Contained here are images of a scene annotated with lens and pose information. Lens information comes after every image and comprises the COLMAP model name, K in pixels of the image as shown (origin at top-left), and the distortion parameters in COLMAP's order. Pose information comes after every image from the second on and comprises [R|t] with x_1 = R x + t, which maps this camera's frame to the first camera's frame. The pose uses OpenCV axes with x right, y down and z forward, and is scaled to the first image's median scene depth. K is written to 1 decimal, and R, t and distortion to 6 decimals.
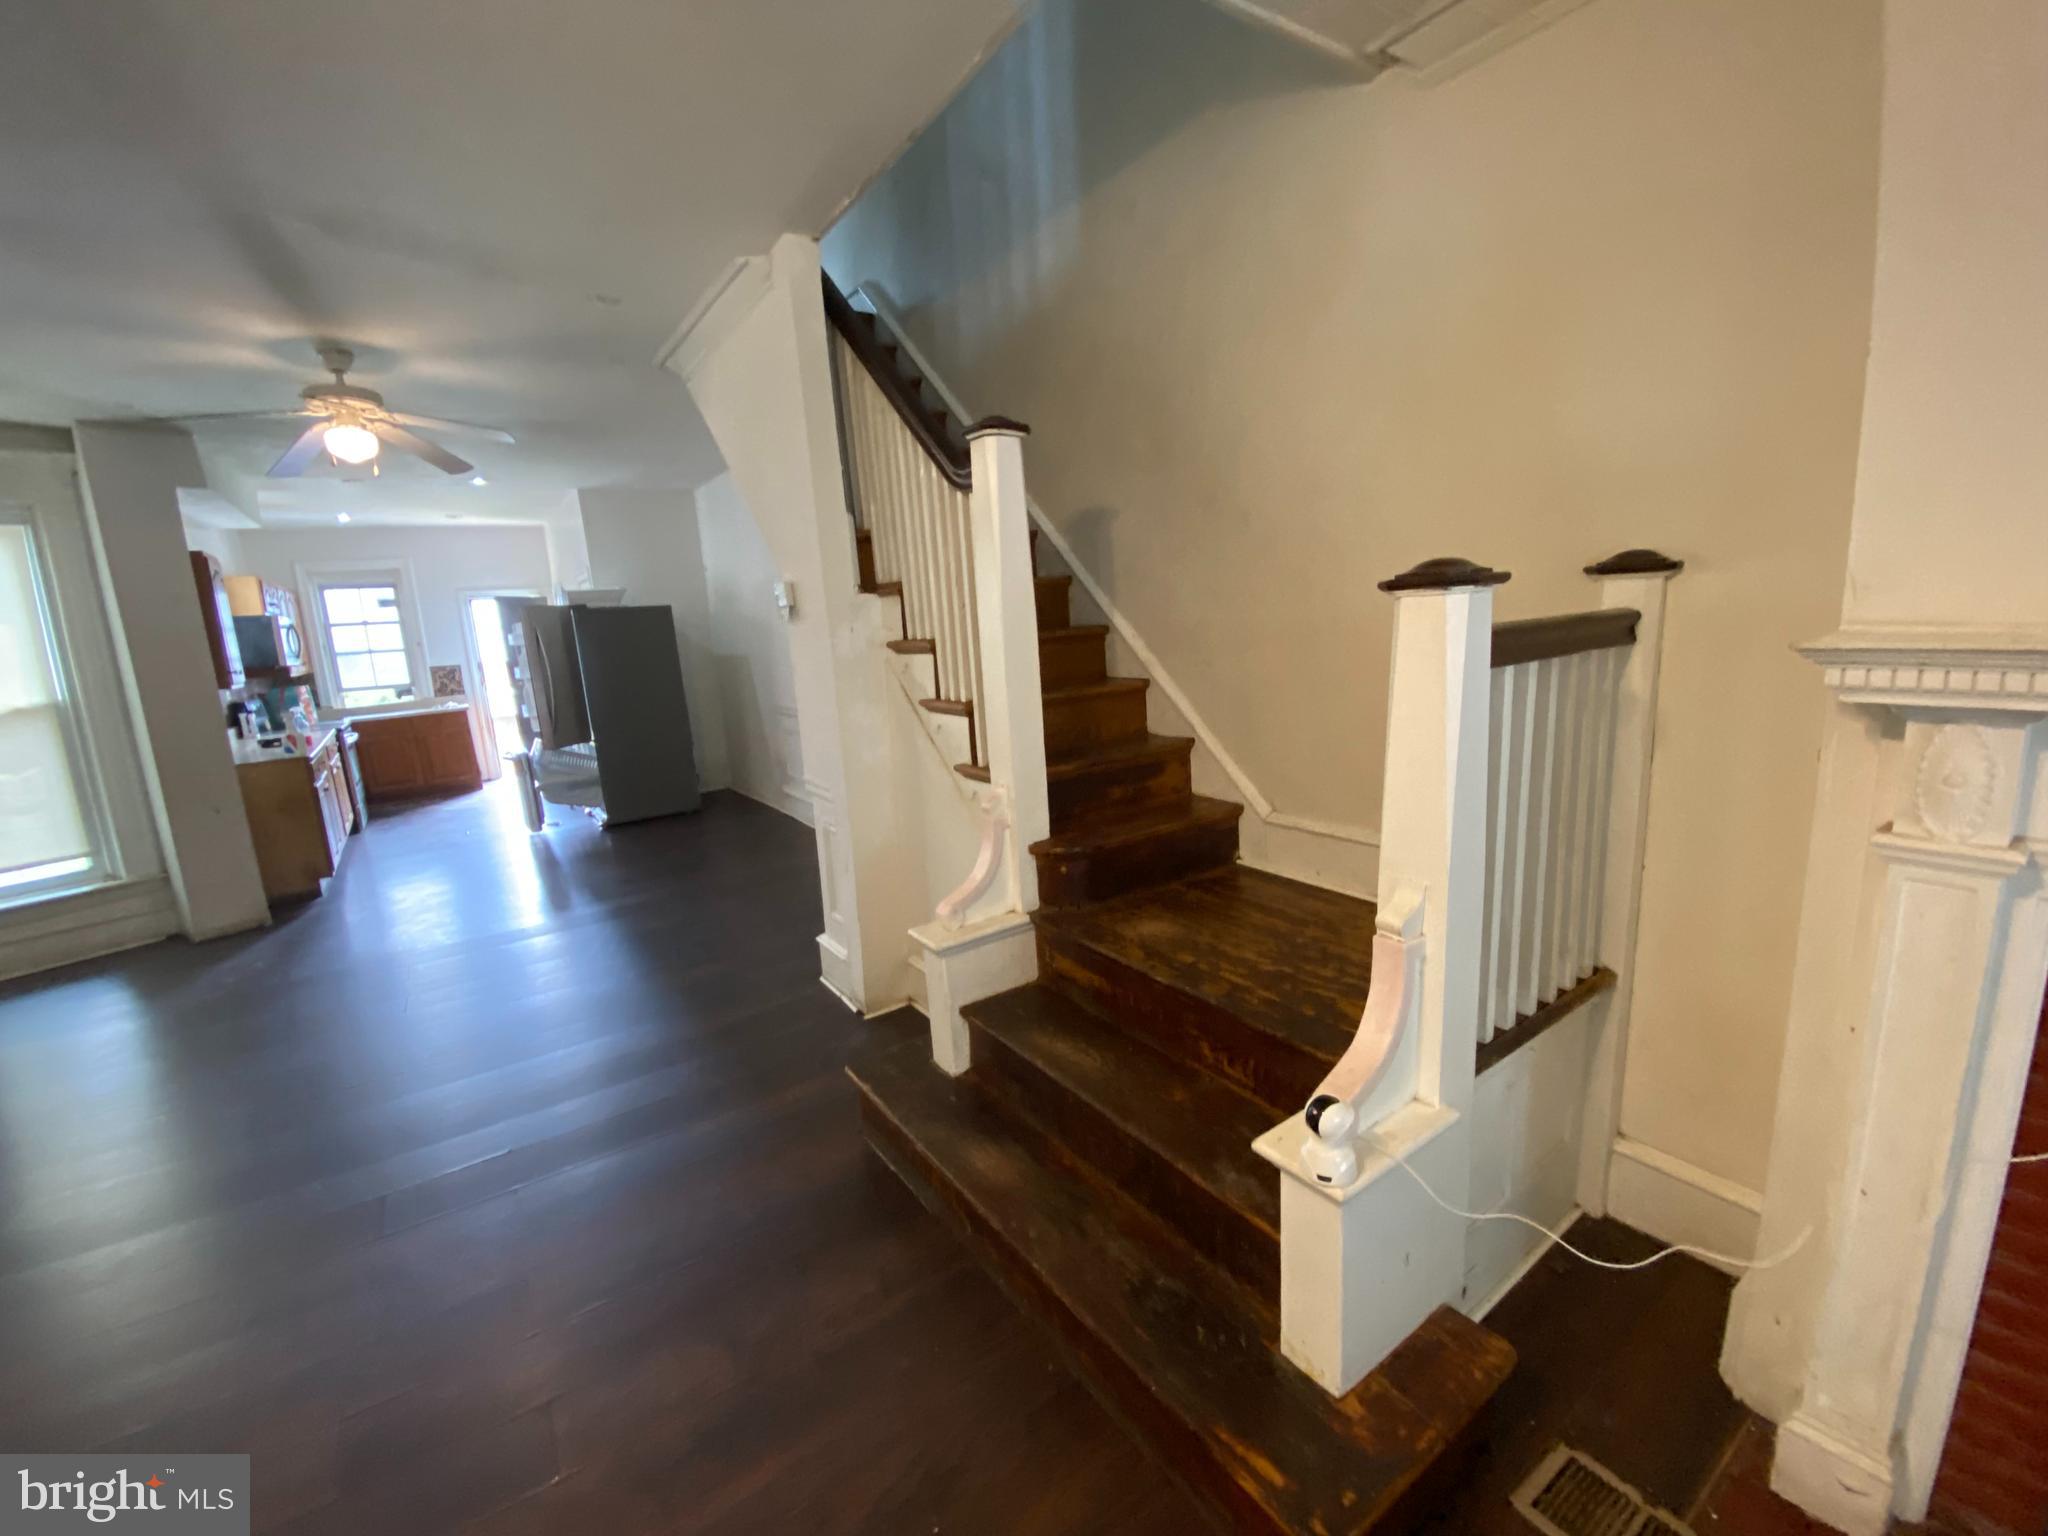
lens RADIAL K [[828.8, 0, 1020.2], [0, 828.8, 777.5], [0, 0, 1]] dist [-0.024312, -0.003715]
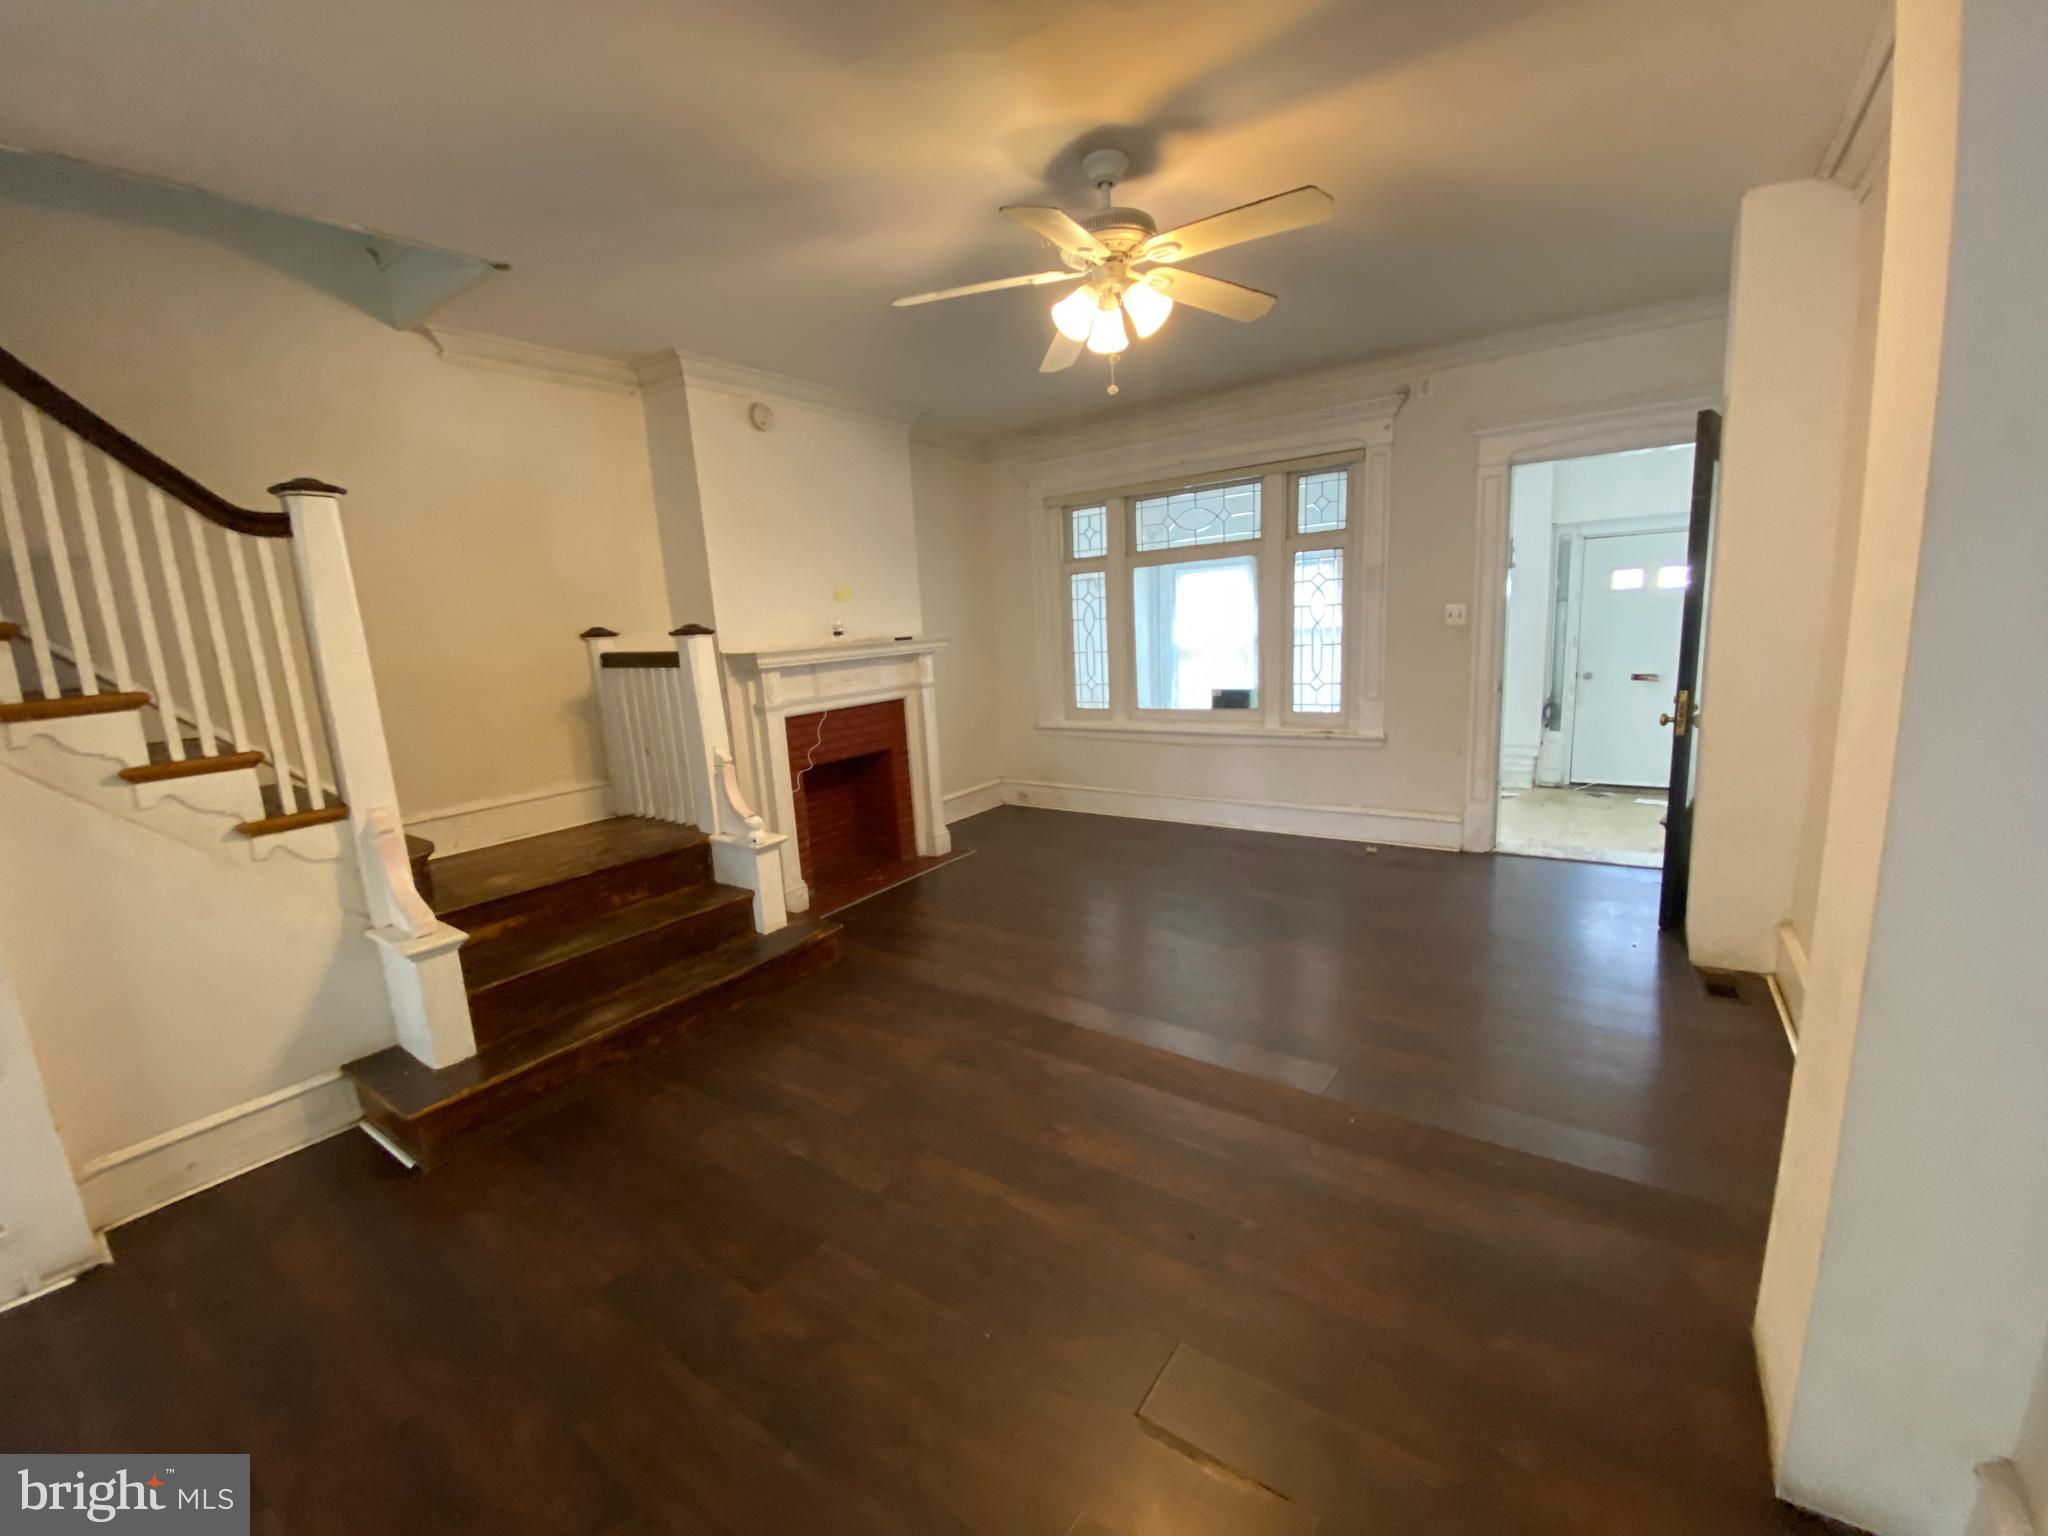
lens RADIAL K [[828.8, 0, 1017.0], [0, 828.8, 778.1], [0, 0, 1]] dist [-0.024312, -0.003715]
pose [[-0.351919, -0.103516, 0.930289, -1.007557], [0.240944, 0.950357, 0.196895, -0.029286], [-0.904488, 0.293439, -0.309507, 0.424623]]
